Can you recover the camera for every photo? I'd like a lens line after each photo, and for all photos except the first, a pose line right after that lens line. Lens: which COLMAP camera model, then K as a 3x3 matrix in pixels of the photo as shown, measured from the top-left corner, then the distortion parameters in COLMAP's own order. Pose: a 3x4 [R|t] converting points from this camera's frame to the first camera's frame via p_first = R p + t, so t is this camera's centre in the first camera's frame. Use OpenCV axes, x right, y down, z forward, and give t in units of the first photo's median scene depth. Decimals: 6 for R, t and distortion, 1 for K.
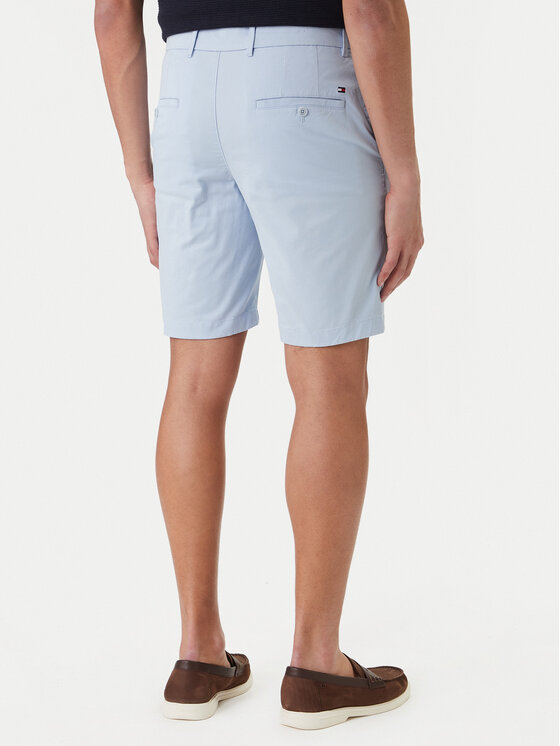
lens RADIAL K [[1666.9, 0, 280.0], [0, 1666.9, 373.0], [0, 0, 1]] dist [-0.137175, 3.650630]
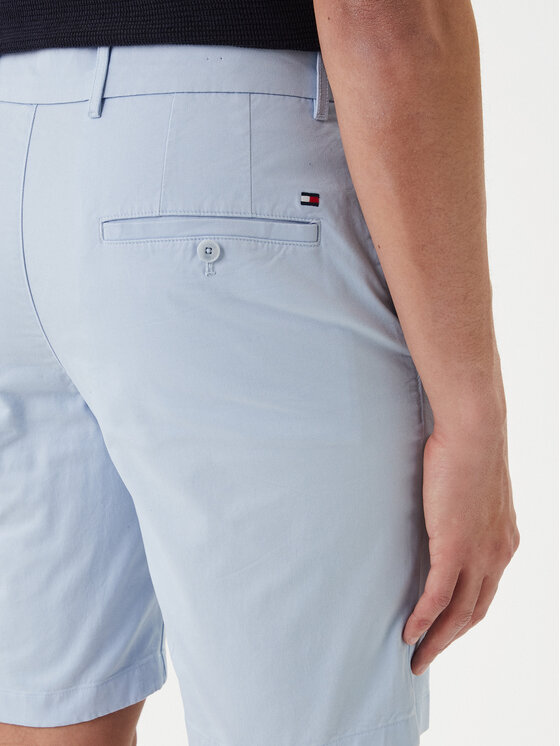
lens RADIAL K [[1666.9, 0, 280.0], [0, 1666.9, 373.0], [0, 0, 1]] dist [-0.137175, 3.650630]
pose [[0.987027, 0.035900, -0.156488, 0.094514], [-0.038896, 0.999113, -0.016127, -0.117901], [0.155770, 0.022005, 0.987548, 0.580867]]
